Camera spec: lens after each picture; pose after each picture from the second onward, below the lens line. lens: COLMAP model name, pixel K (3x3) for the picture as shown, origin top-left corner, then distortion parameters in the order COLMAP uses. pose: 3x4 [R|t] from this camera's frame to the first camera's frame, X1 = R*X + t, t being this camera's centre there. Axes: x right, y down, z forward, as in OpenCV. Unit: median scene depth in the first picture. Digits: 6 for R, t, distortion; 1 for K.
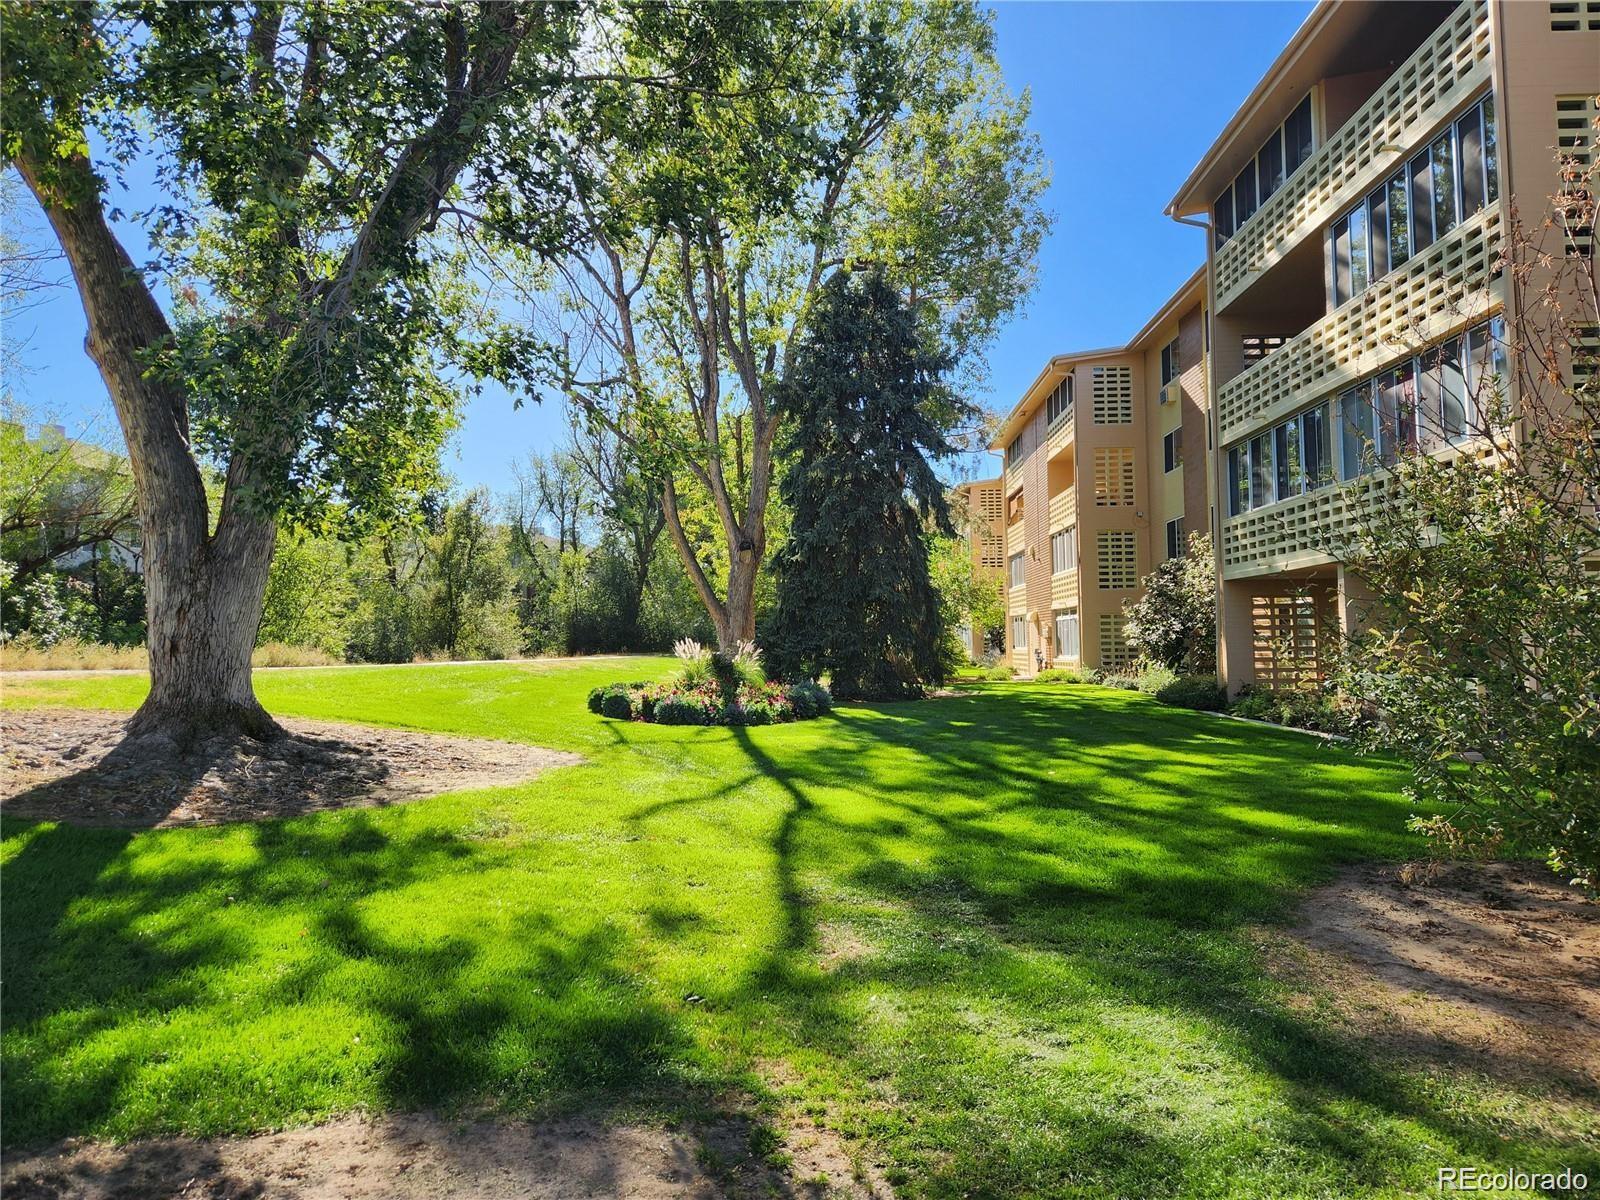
lens RADIAL K [[1070.1, 0, 799.7], [0, 1070.1, 600.7], [0, 0, 1]] dist [-0.002726, -0.000564]
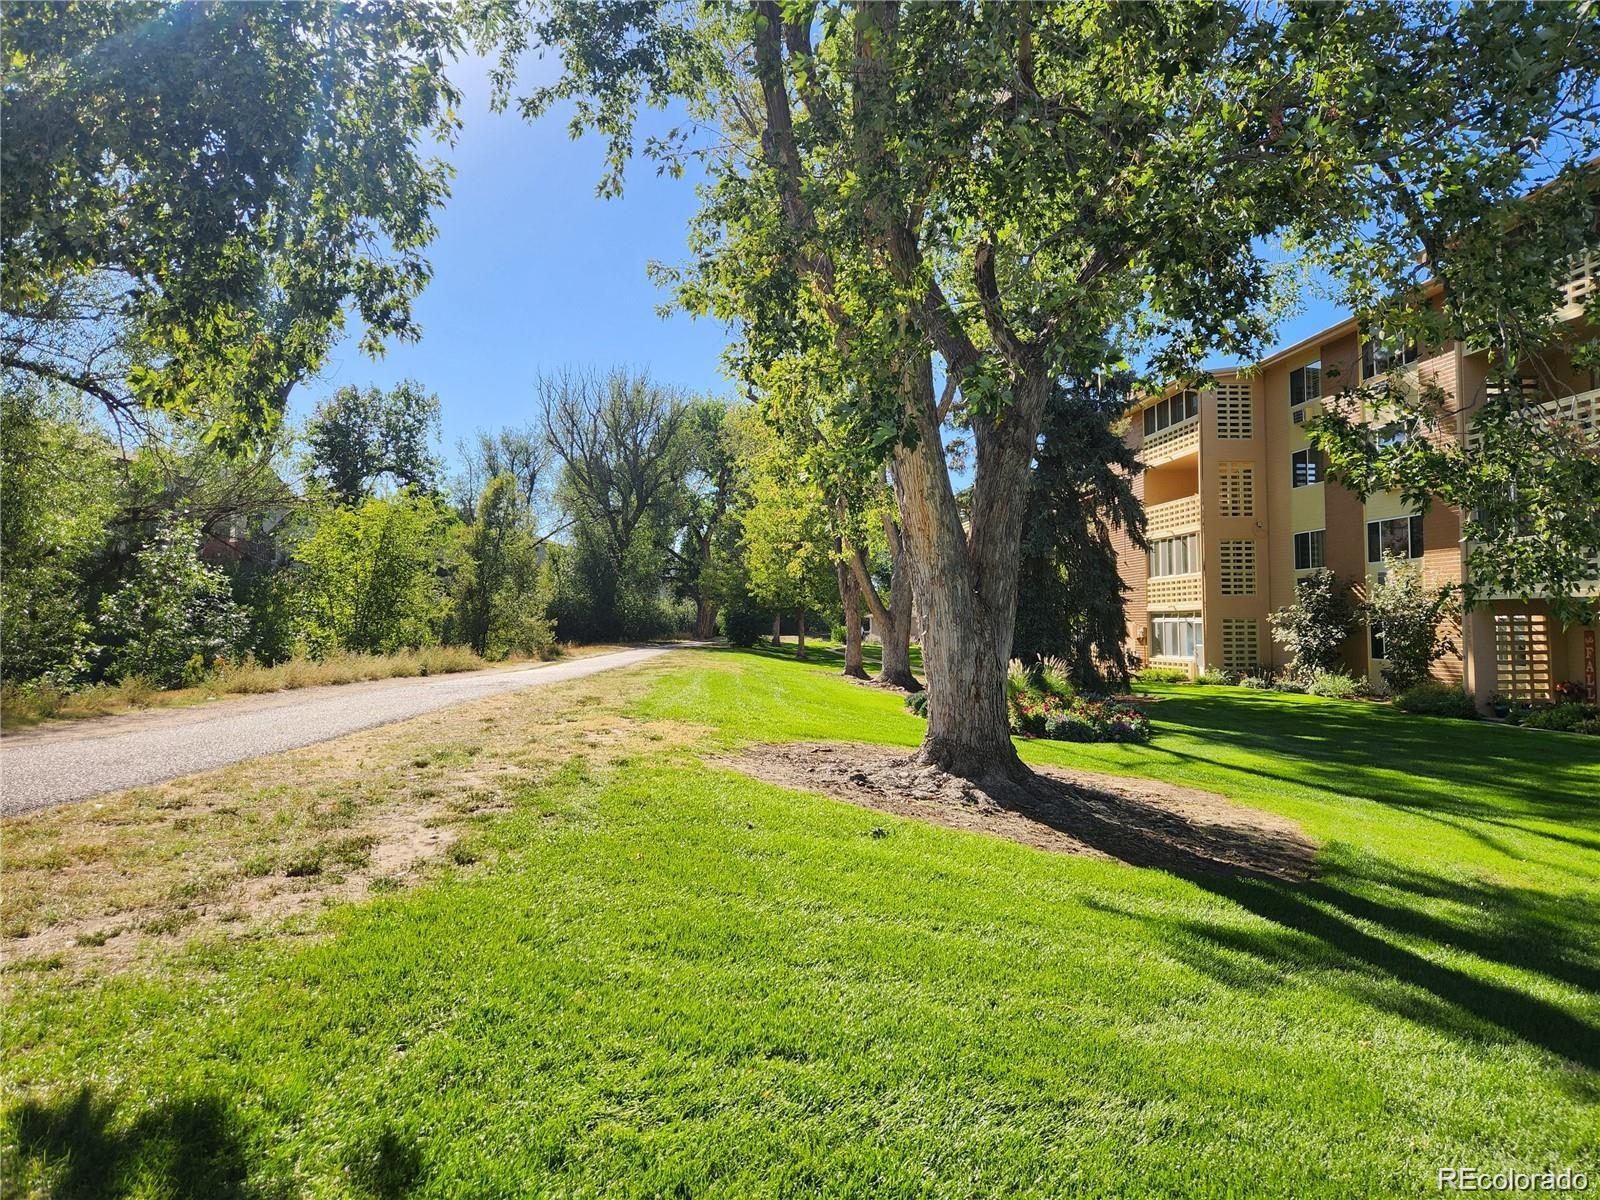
lens RADIAL K [[1070.1, 0, 798.7], [0, 1070.1, 597.0], [0, 0, 1]] dist [-0.002726, -0.000564]
pose [[0.992243, 0.007901, 0.124059, -0.266563], [-0.009702, 0.999856, 0.013917, -0.019179], [-0.123932, -0.015013, 0.992177, 0.000501]]
